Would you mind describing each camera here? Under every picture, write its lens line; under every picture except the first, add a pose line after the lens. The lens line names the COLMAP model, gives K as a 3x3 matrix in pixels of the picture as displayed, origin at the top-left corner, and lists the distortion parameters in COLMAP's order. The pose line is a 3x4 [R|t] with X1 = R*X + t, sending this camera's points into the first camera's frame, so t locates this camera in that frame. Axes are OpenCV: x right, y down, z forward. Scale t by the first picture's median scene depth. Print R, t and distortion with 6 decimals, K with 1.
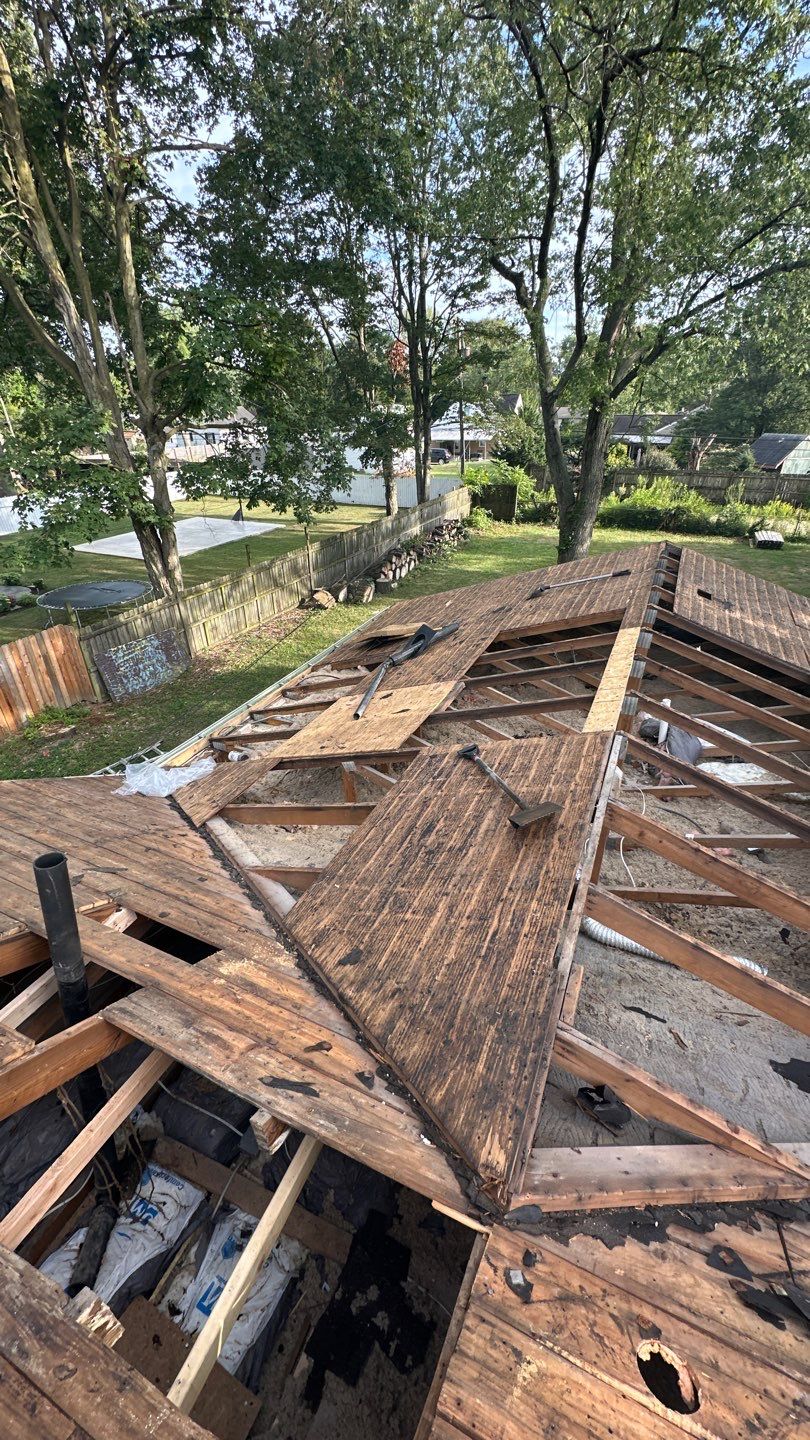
lens RADIAL K [[572.2, 0, 405.0], [0, 572.2, 720.0], [0, 0, 1]] dist [-0.001147, 0.000259]
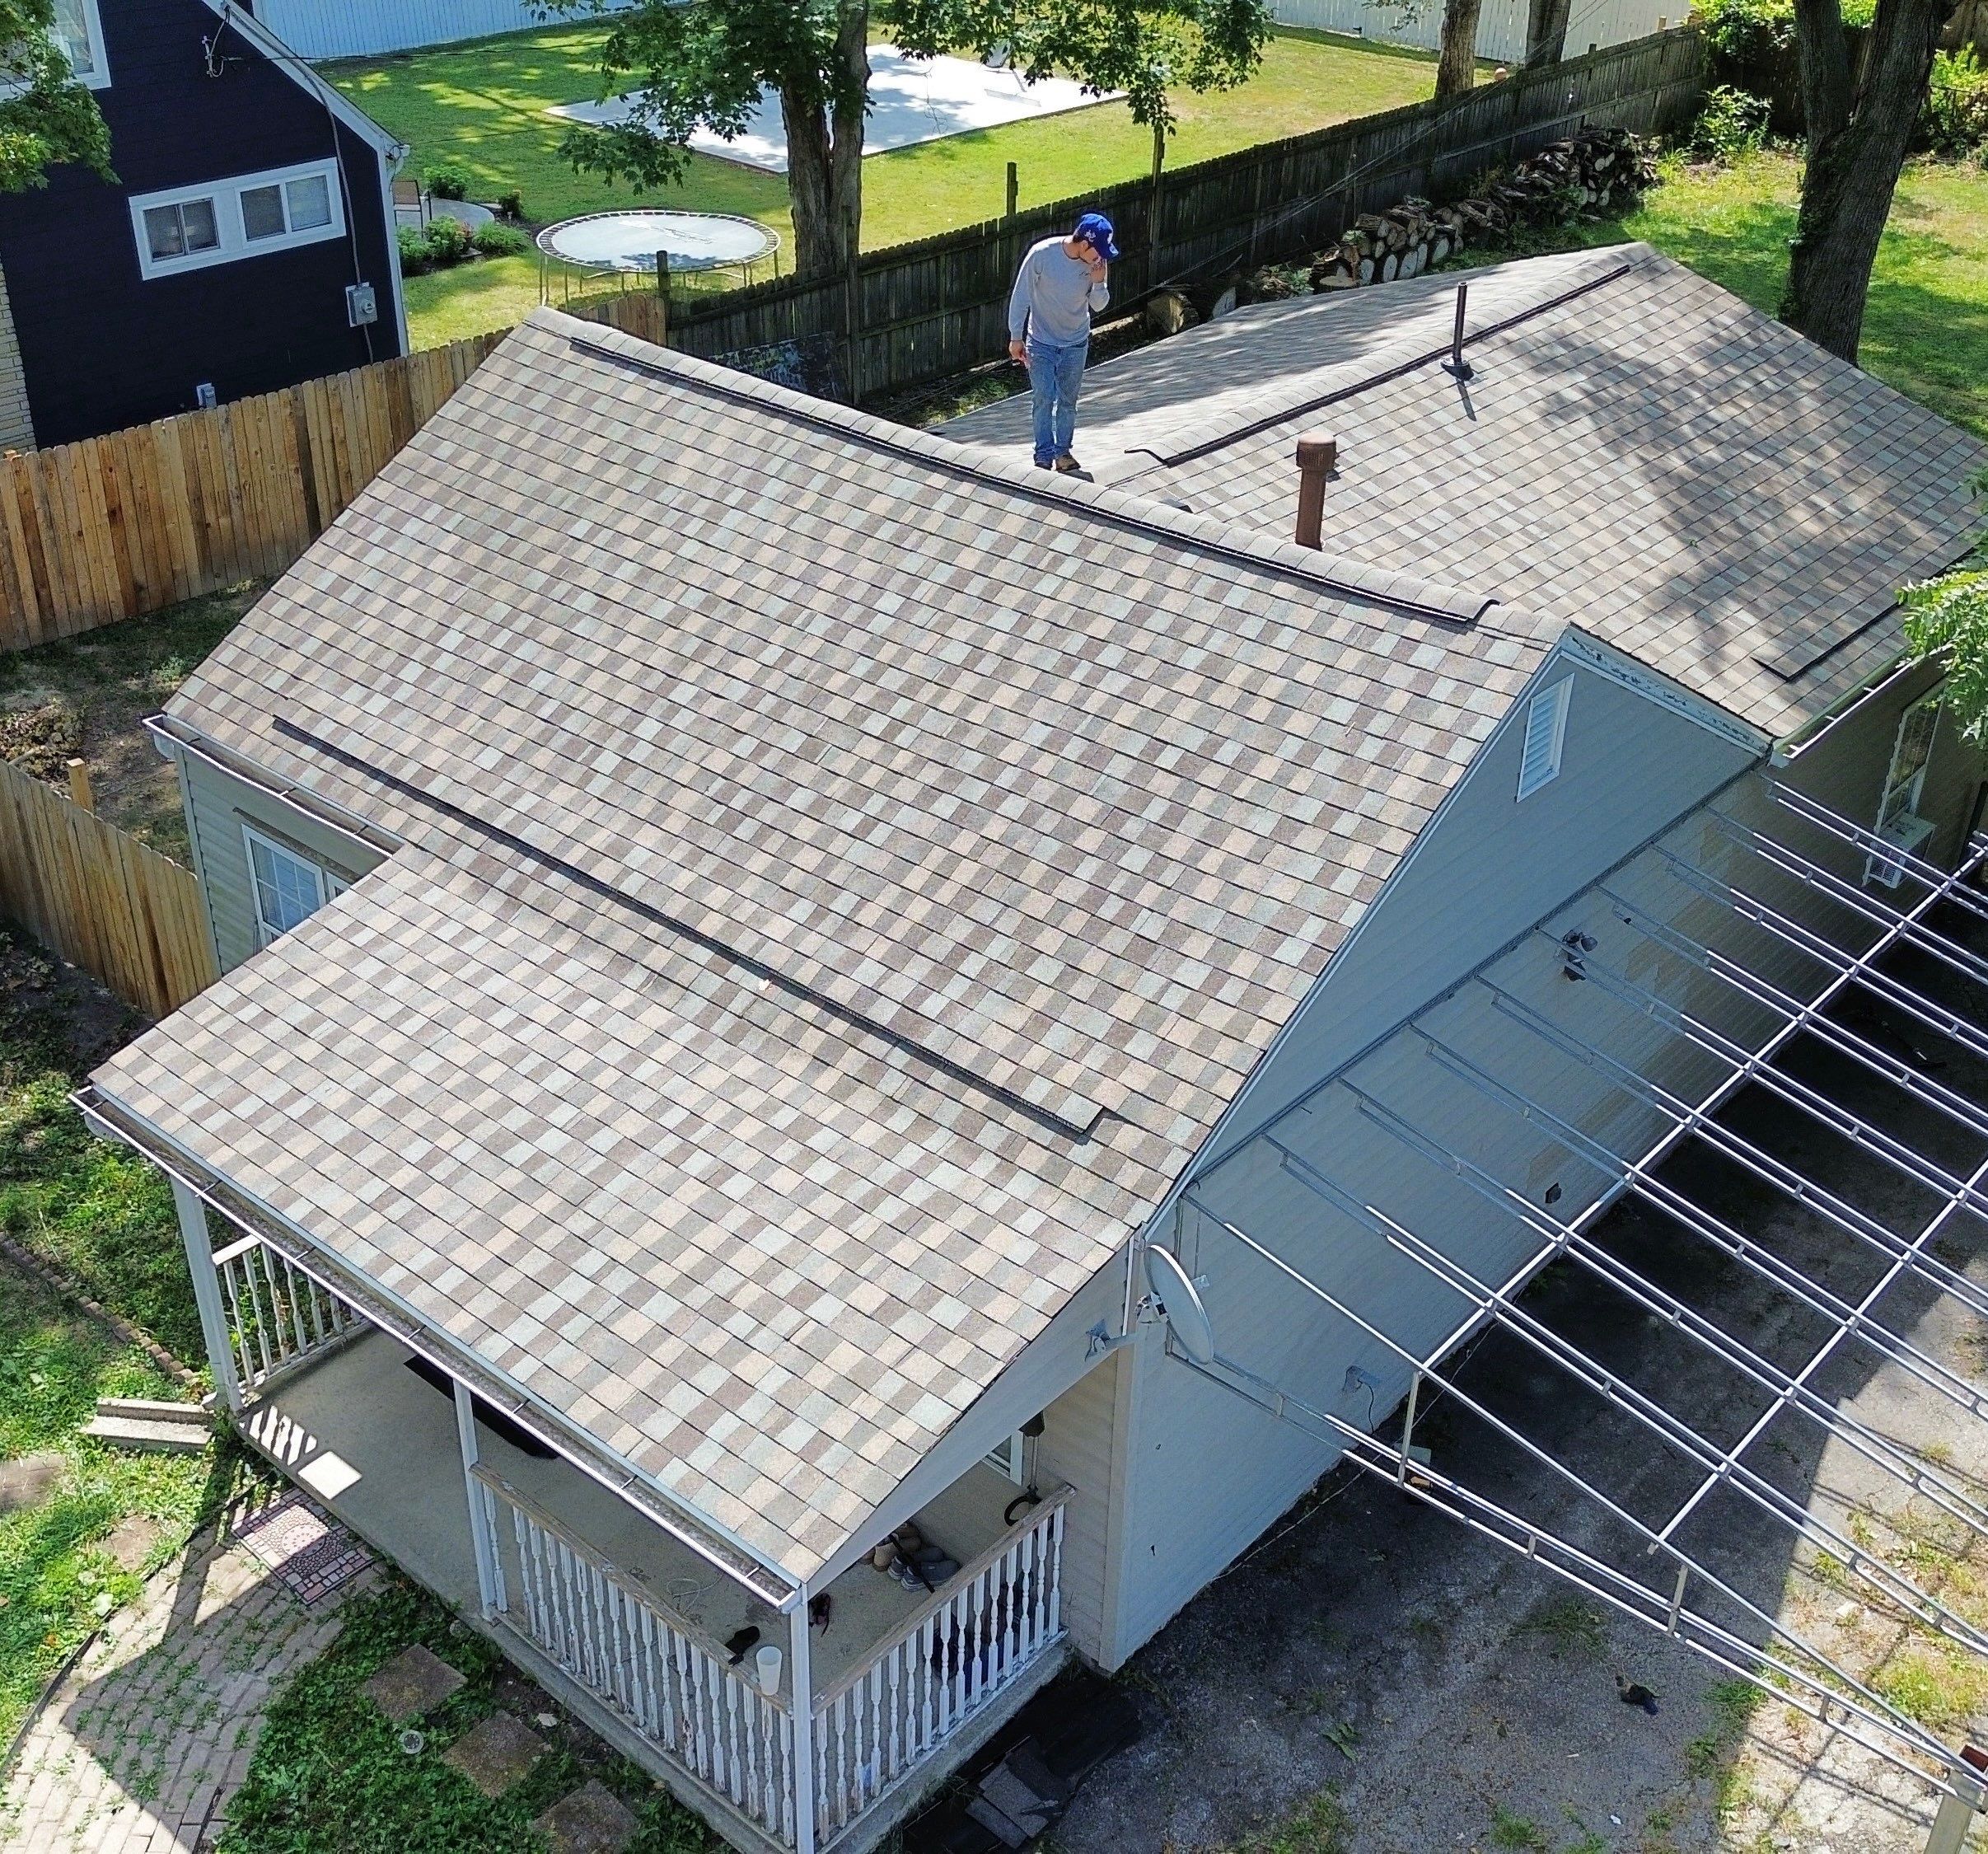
lens RADIAL K [[2402.1, 0, 873.7], [0, 2402.1, 925.7], [0, 0, 1]] dist [0.035035, 0.018765]
pose [[0.948376, 0.177557, -0.262786, 0.325545], [-0.171895, 0.984106, 0.044577, 0.311476], [0.266525, 0.002896, 0.963824, -1.229867]]
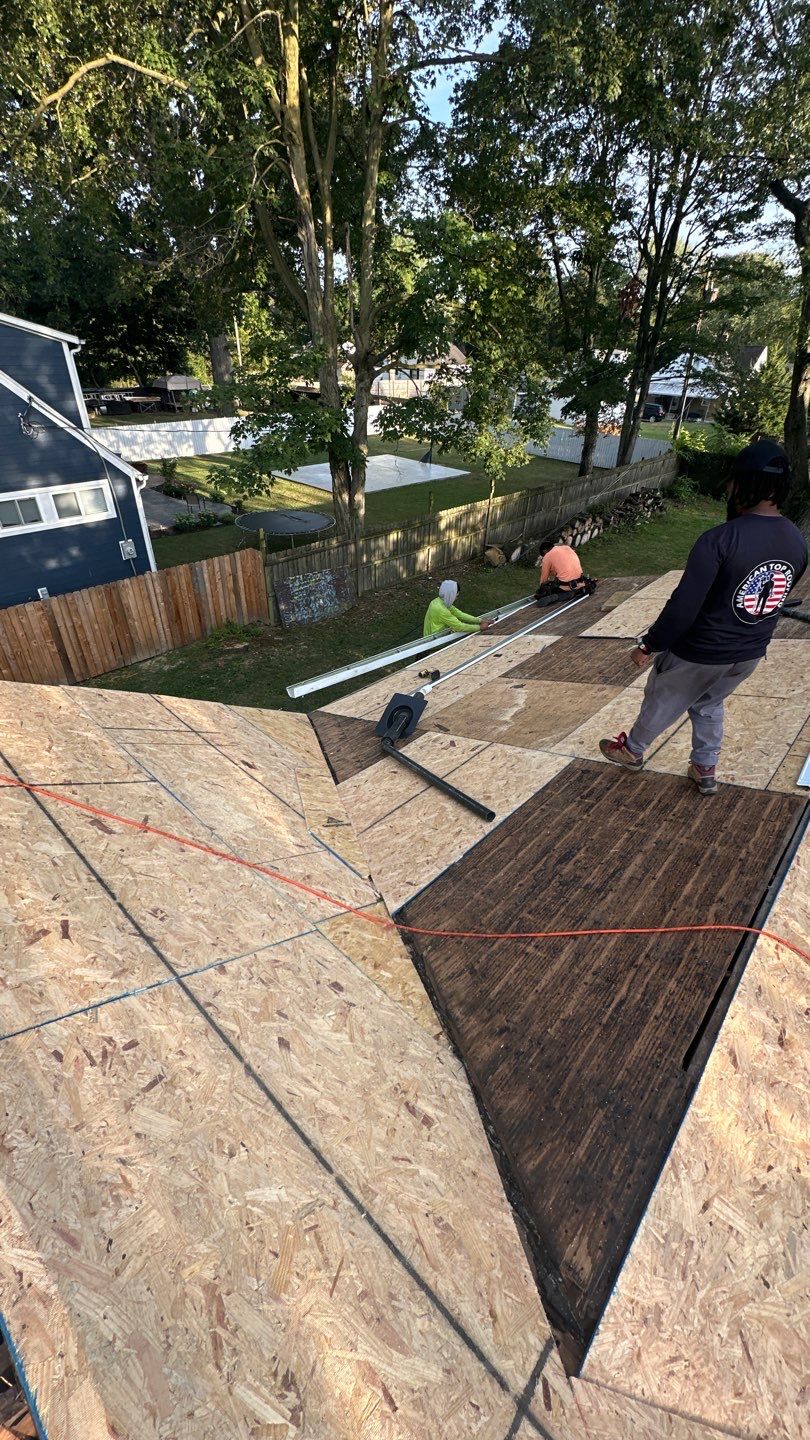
lens RADIAL K [[572.2, 0, 405.0], [0, 572.2, 720.0], [0, 0, 1]] dist [-0.001147, 0.000259]
pose [[0.950158, 0.211162, -0.229371, -0.009074], [-0.192532, 0.976075, 0.101036, -0.015196], [0.245219, -0.051839, 0.968081, 0.005428]]
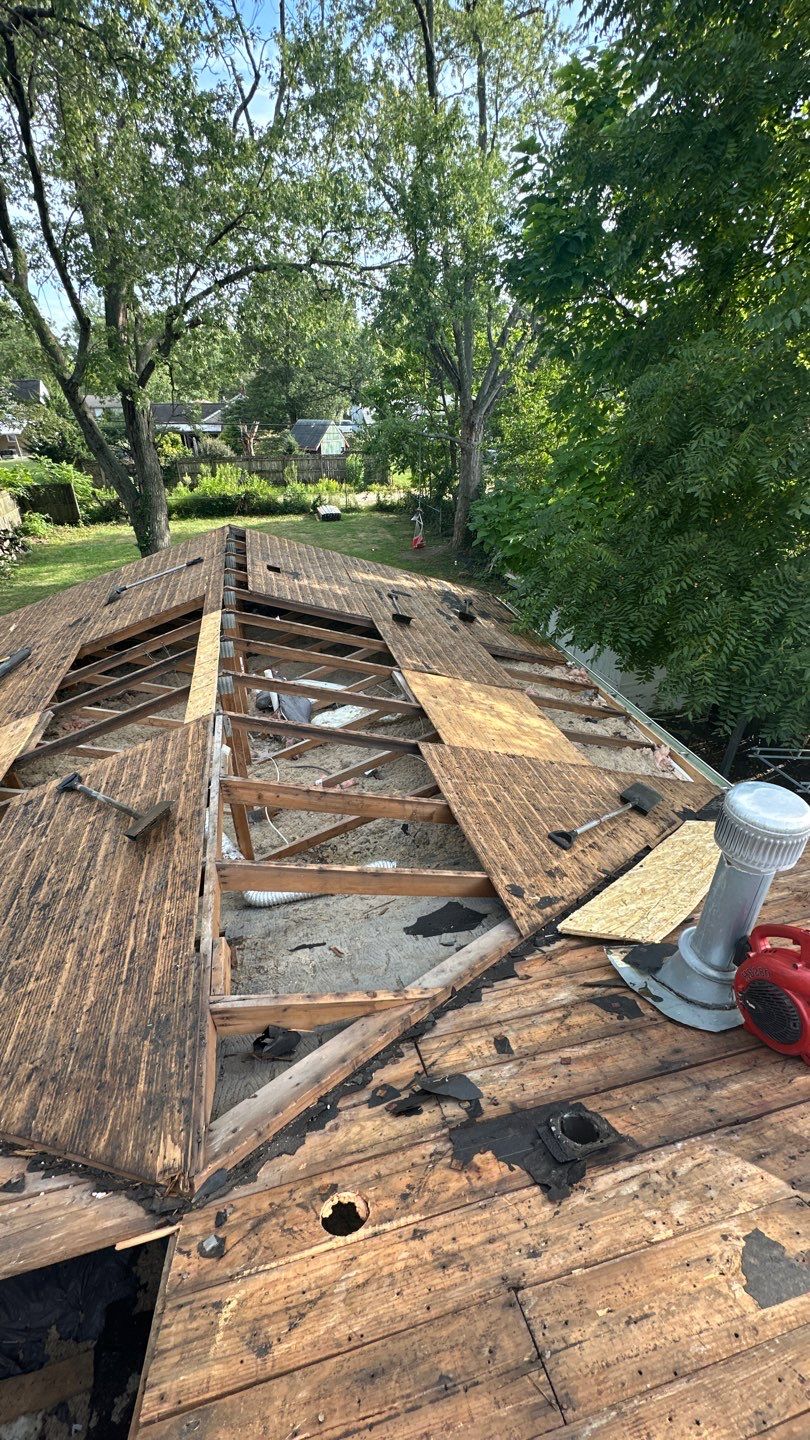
lens RADIAL K [[572.2, 0, 405.0], [0, 572.2, 720.0], [0, 0, 1]] dist [-0.001147, 0.000259]
pose [[0.781538, -0.304830, 0.544314, 0.016451], [0.296449, 0.949159, 0.105906, 0.005756], [-0.548924, 0.078592, 0.832170, -0.011008]]
